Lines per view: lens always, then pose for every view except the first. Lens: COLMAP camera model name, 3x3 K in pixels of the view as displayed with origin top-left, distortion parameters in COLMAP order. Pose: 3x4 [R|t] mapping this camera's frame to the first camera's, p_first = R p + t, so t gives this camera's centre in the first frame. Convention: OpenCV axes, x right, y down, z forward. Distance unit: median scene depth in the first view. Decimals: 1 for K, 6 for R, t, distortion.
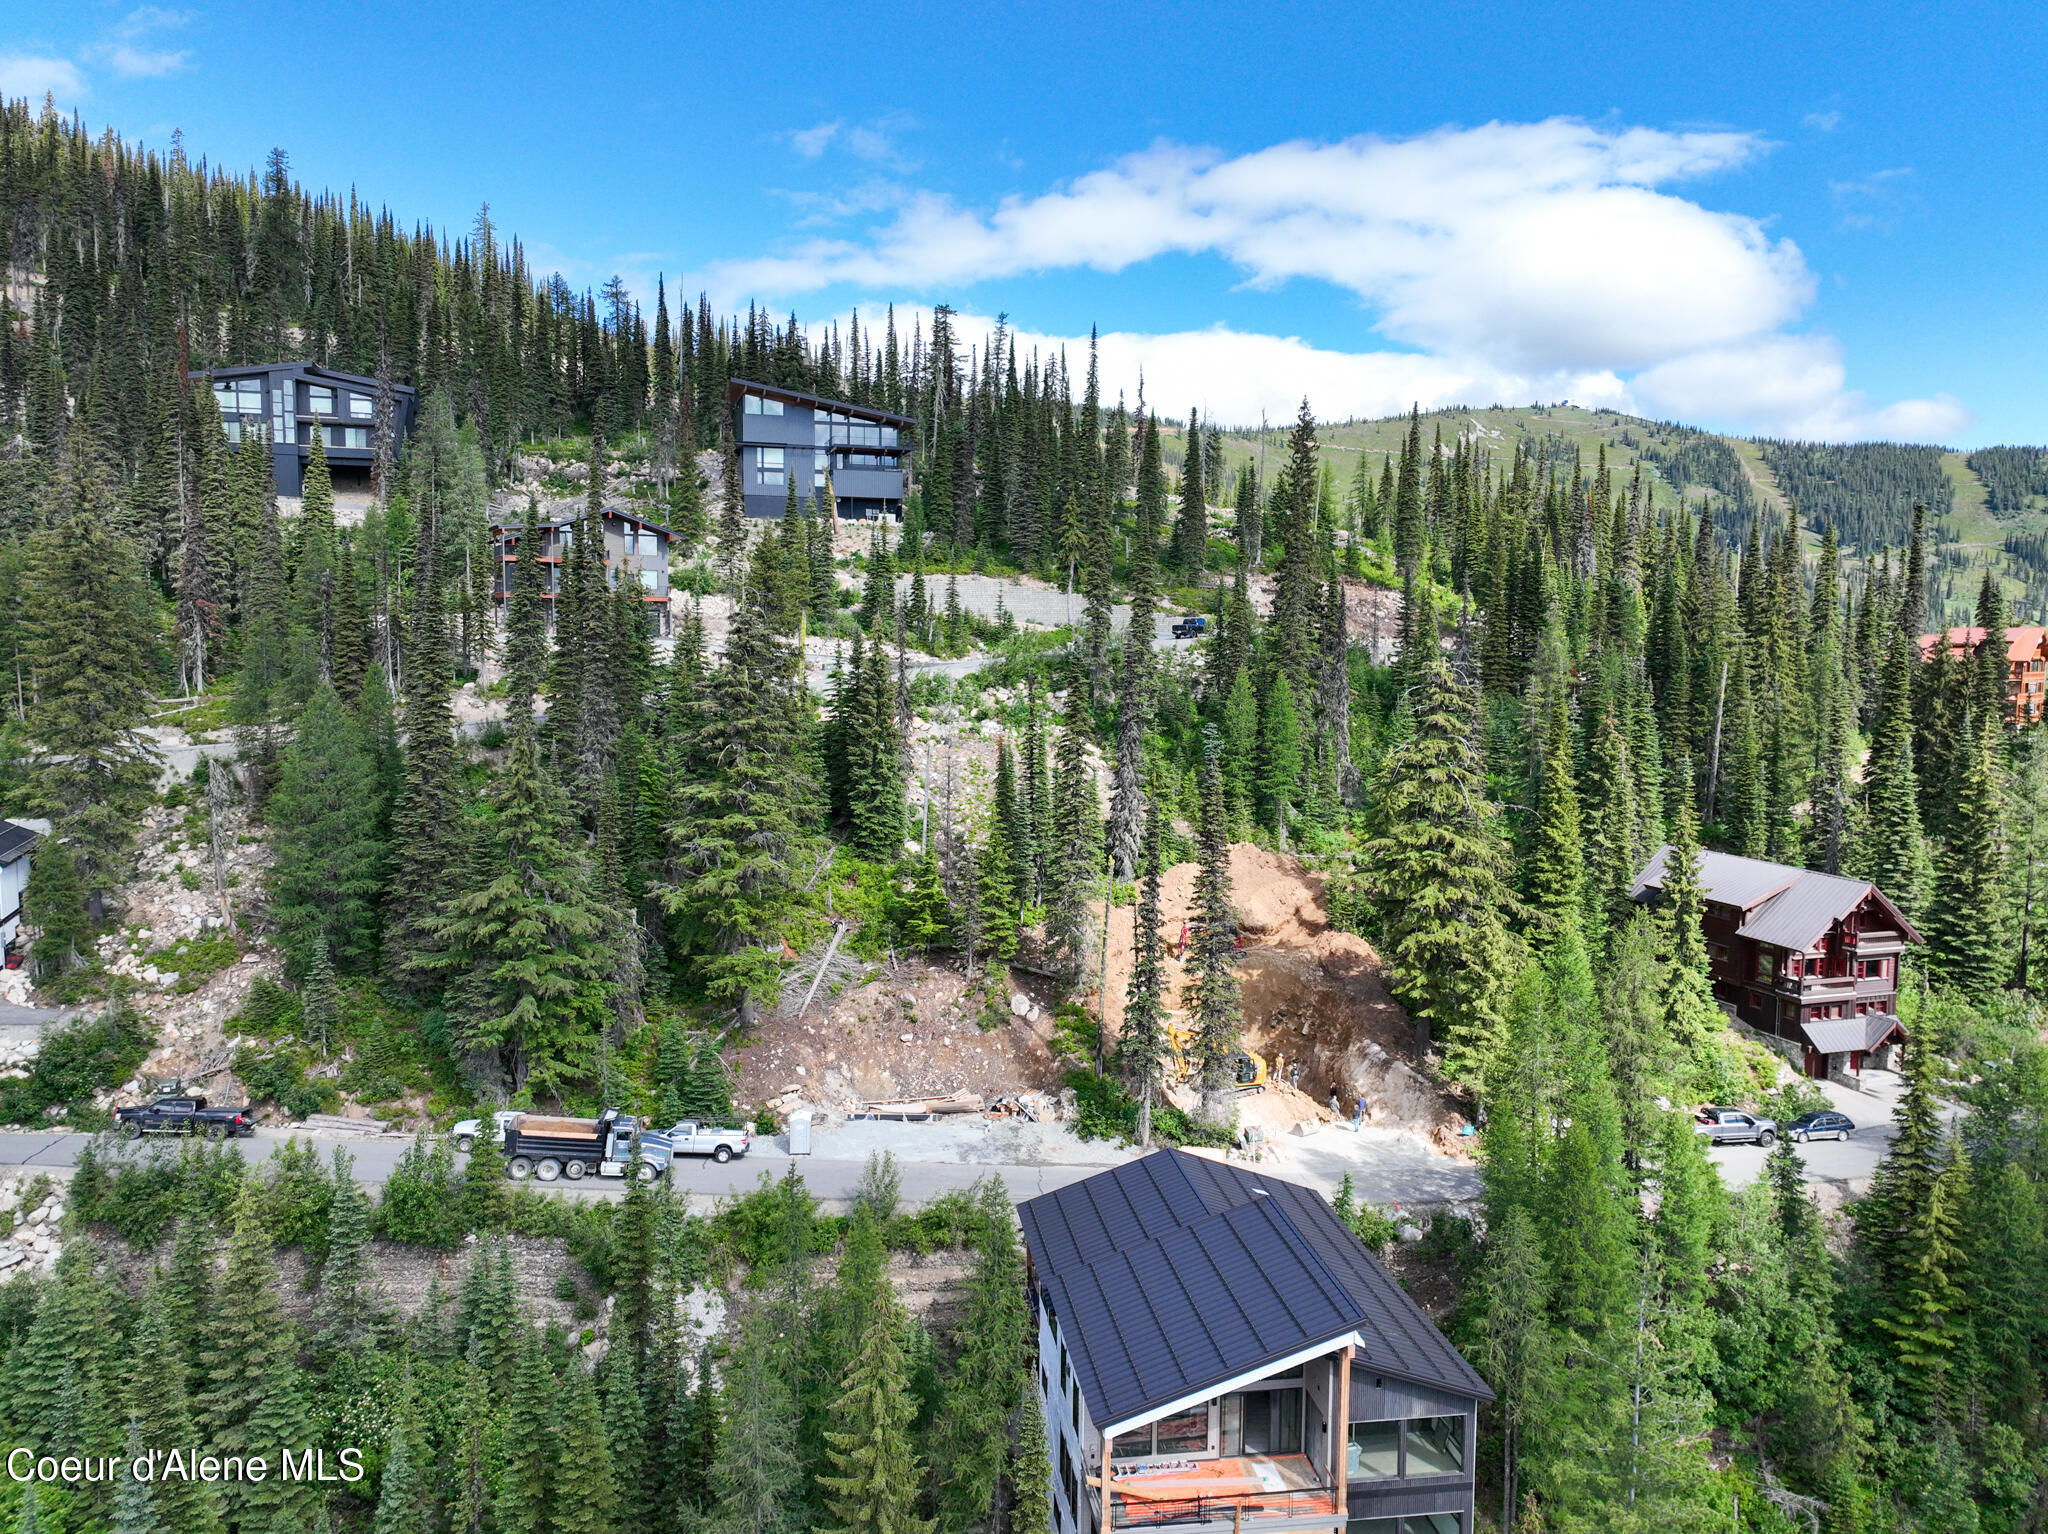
lens RADIAL K [[1438.2, 0, 1032.4], [0, 1438.2, 762.4], [0, 0, 1]] dist [0.001858, 0.011451]
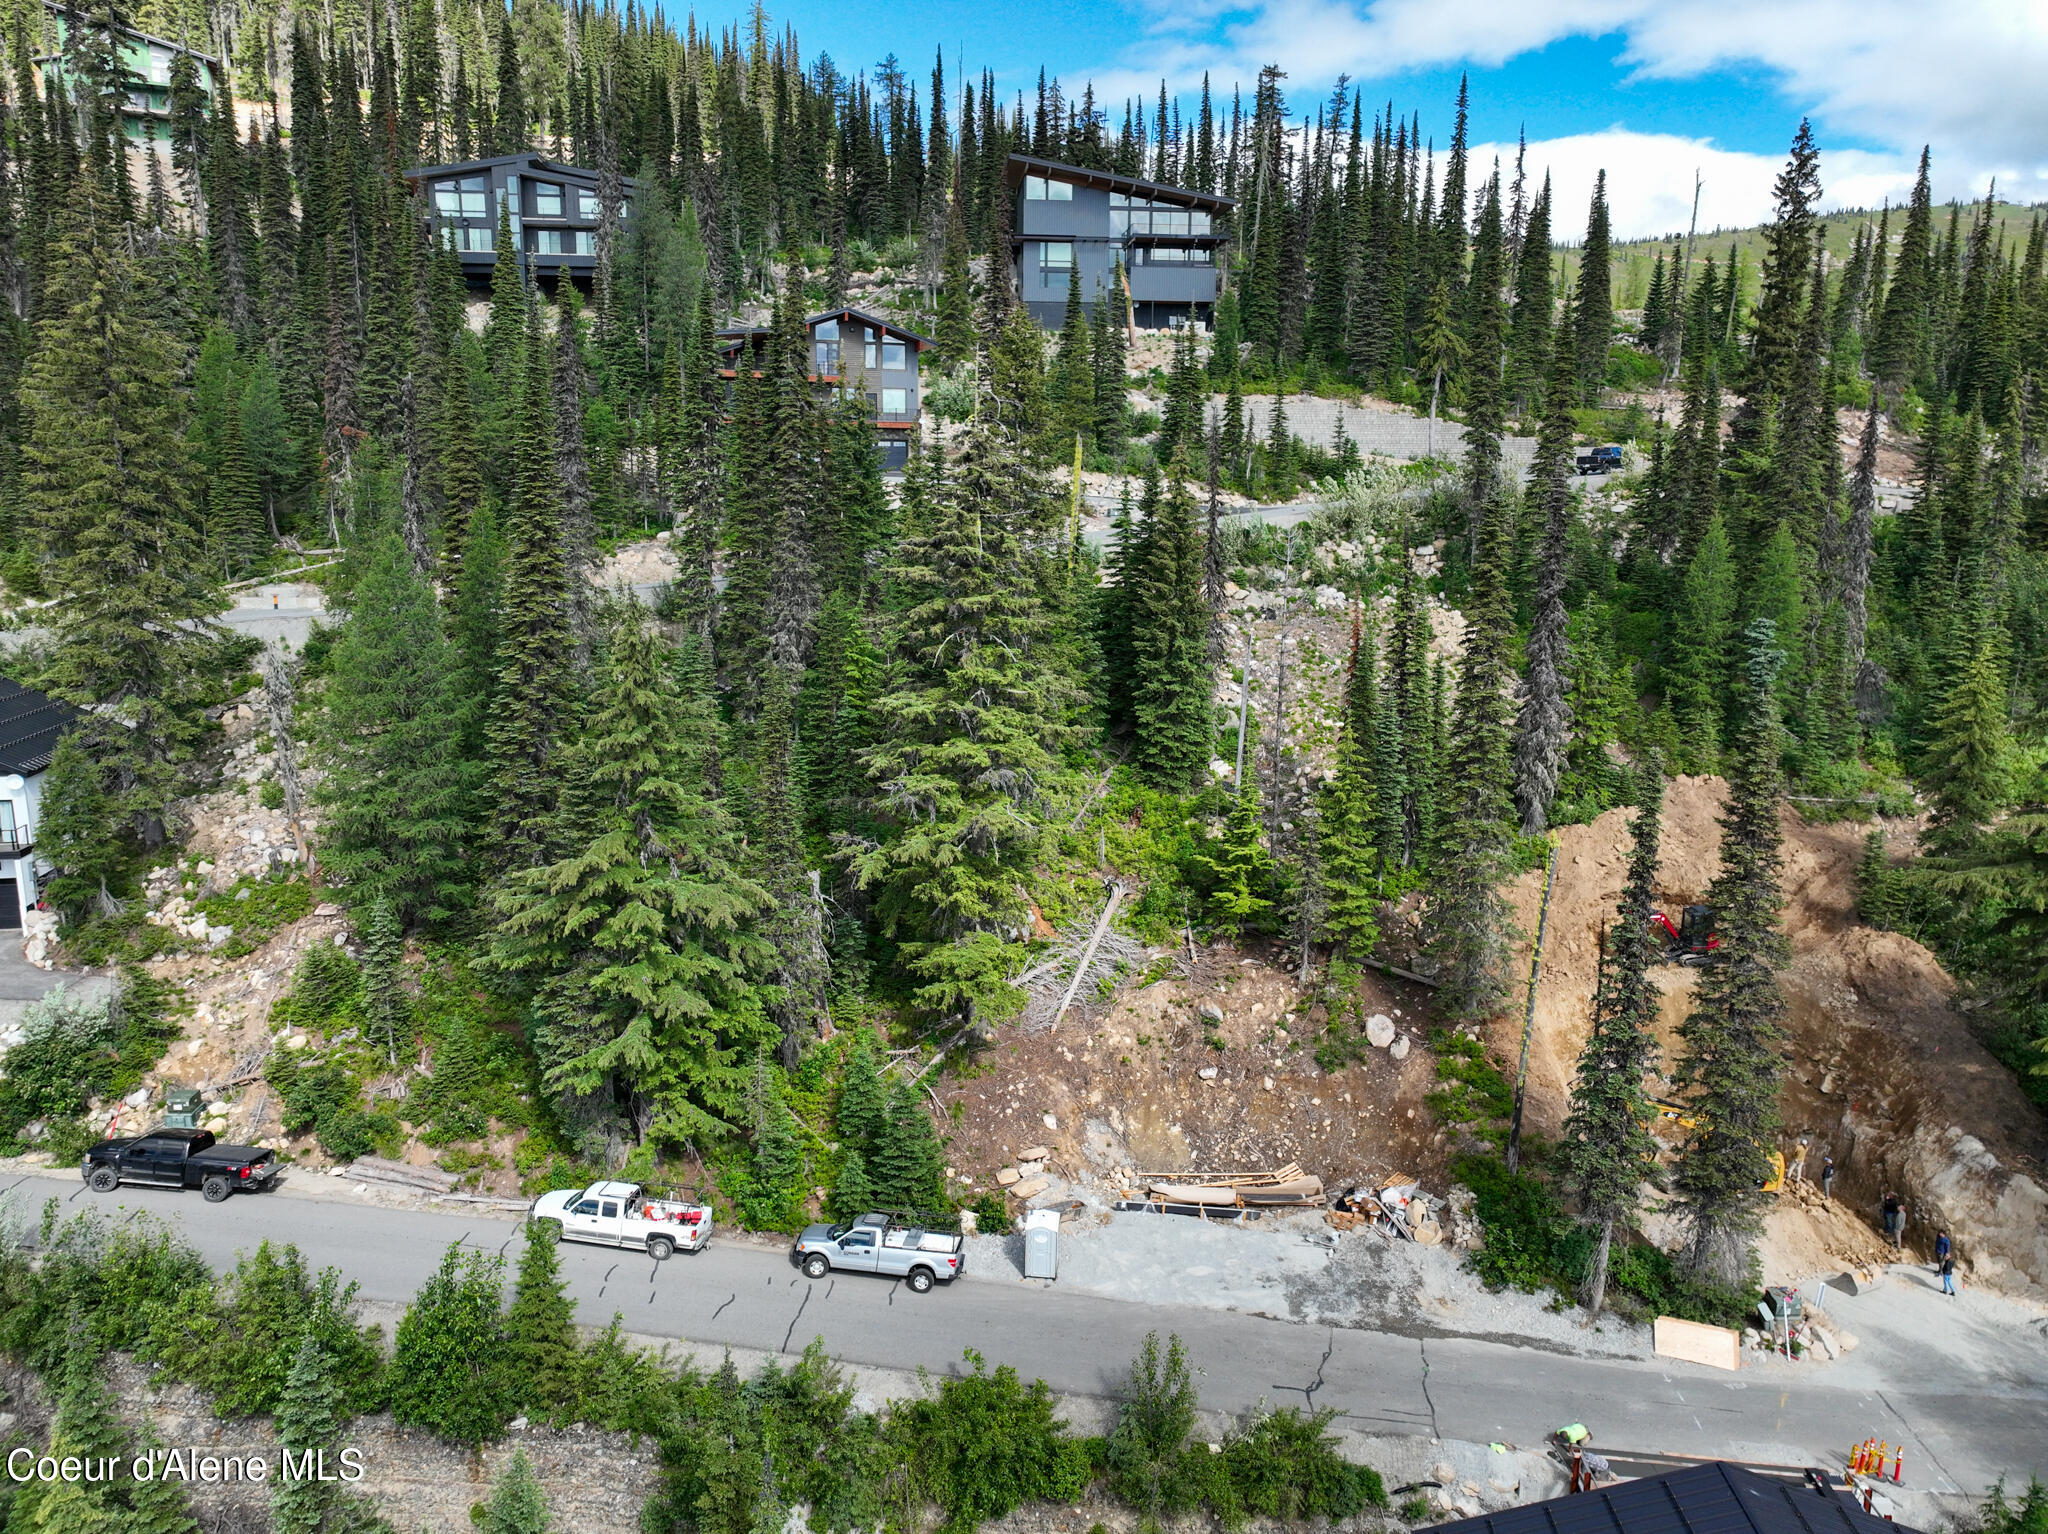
lens RADIAL K [[1441.1, 0, 1032.0], [0, 1441.1, 760.9], [0, 0, 1]] dist [-0.003246, 0.020802]
pose [[0.978856, 0.038333, -0.200928, -0.037187], [-0.016777, 0.994019, 0.107909, -0.024563], [0.203863, -0.102256, 0.973644, 0.333293]]
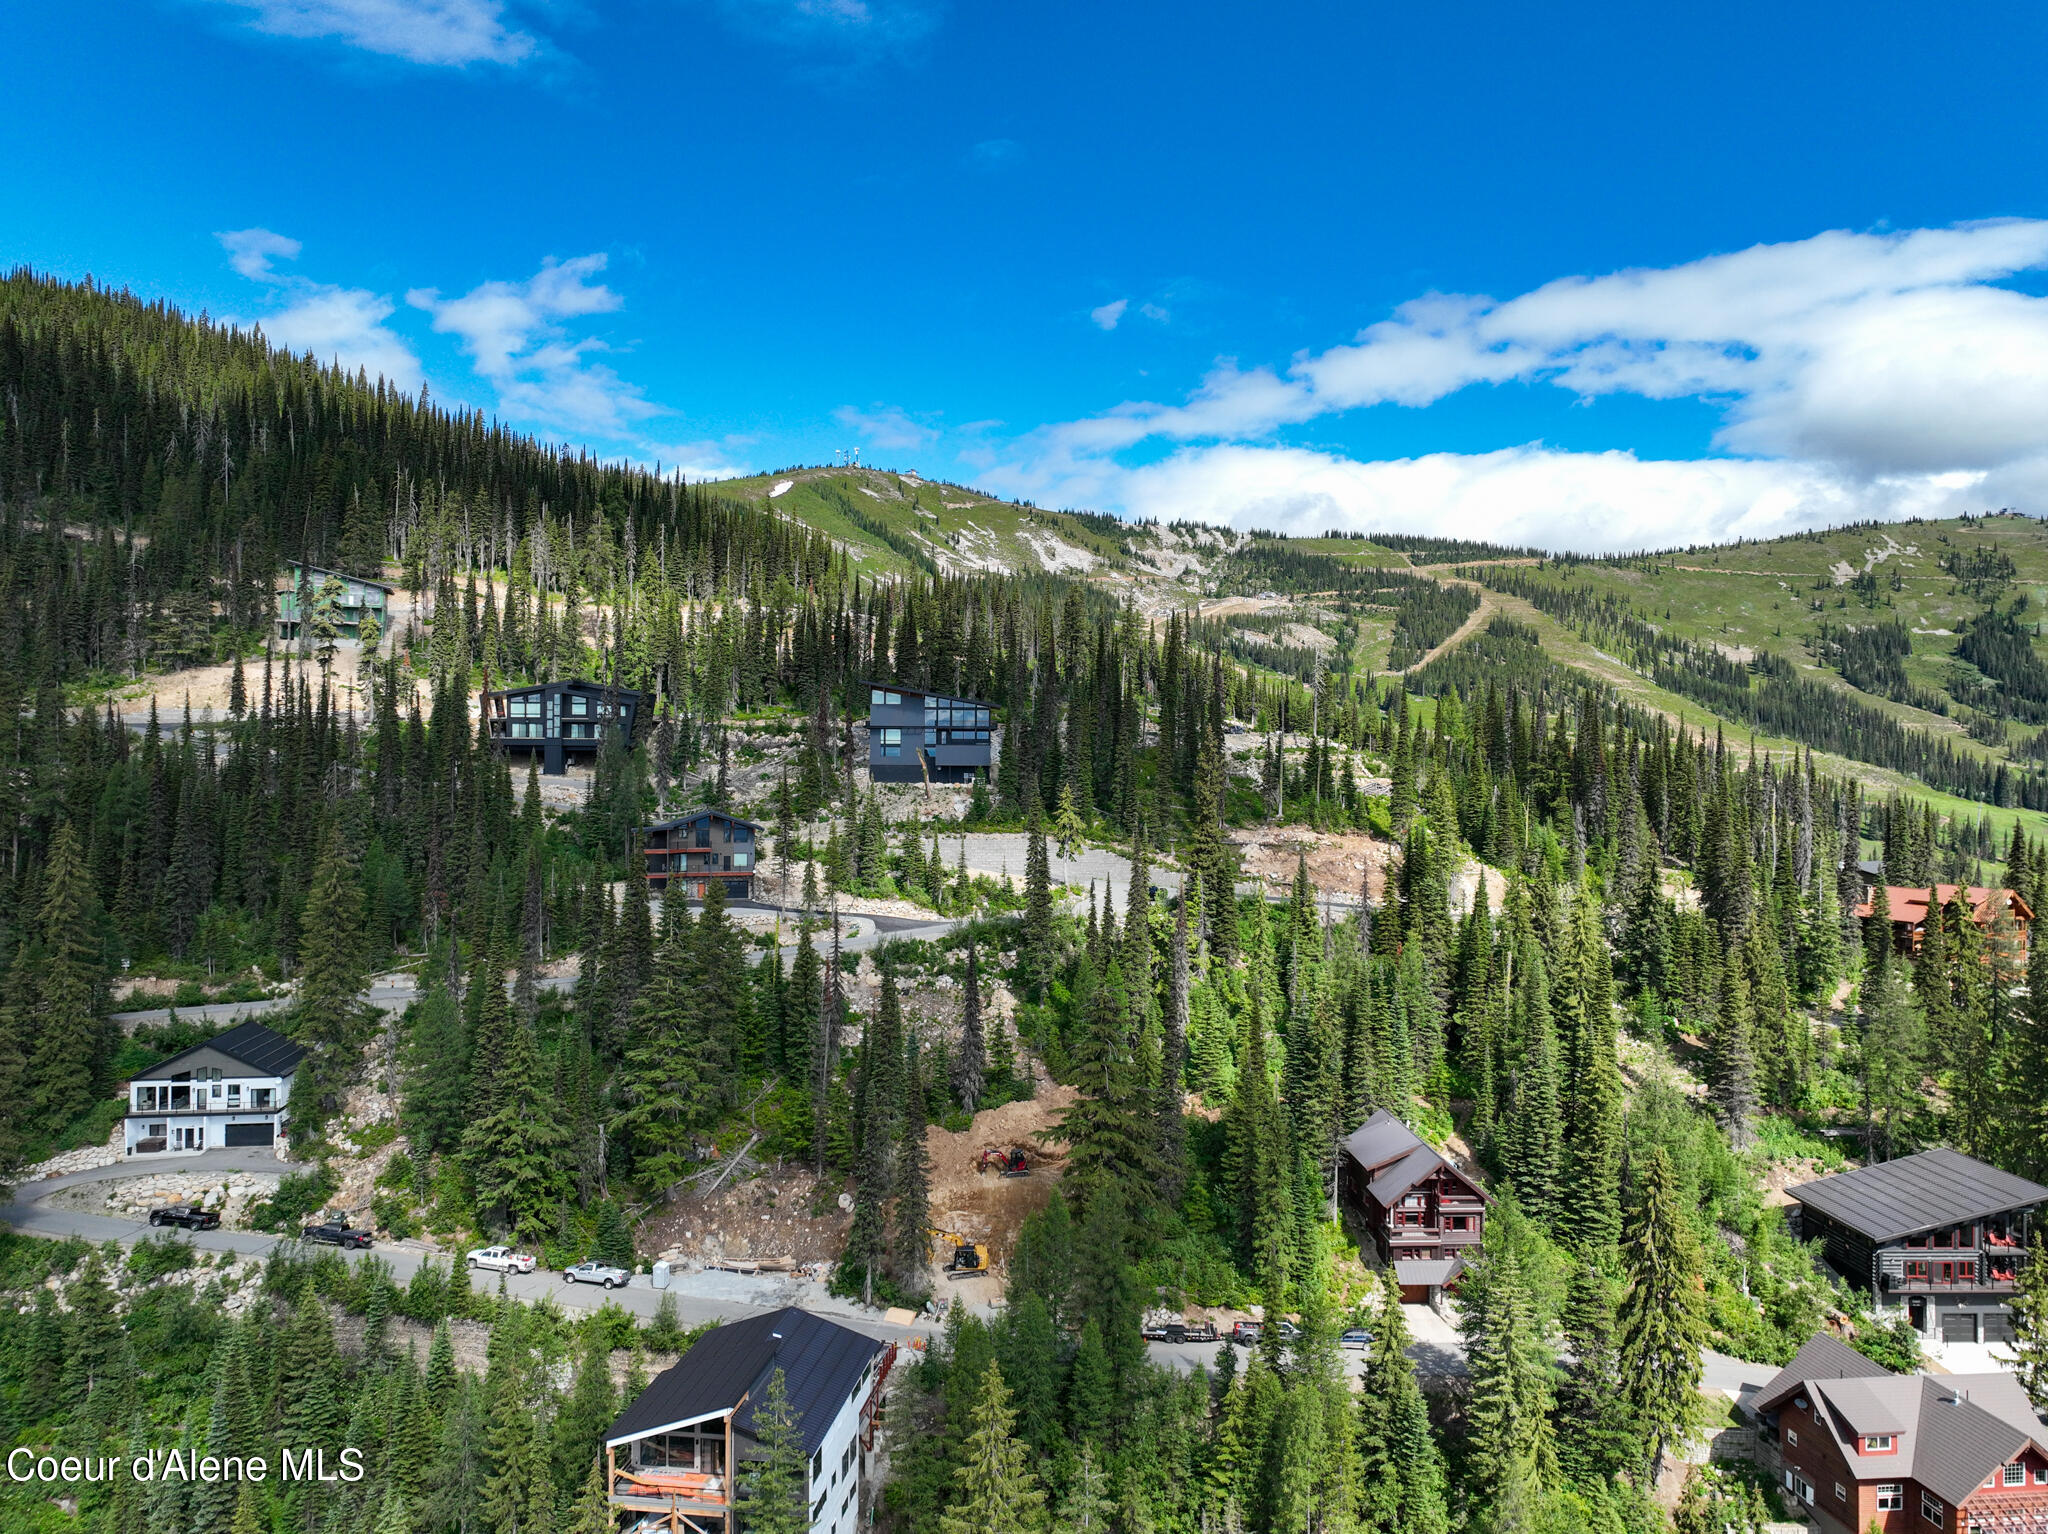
lens RADIAL K [[1434.7, 0, 1029.2], [0, 1434.7, 768.2], [0, 0, 1]] dist [-0.004196, 0.016325]
pose [[0.963827, 0.001112, -0.266527, 0.584424], [-0.022303, 0.996821, -0.076493, -0.175481], [0.265594, 0.079671, 0.960787, -0.439443]]
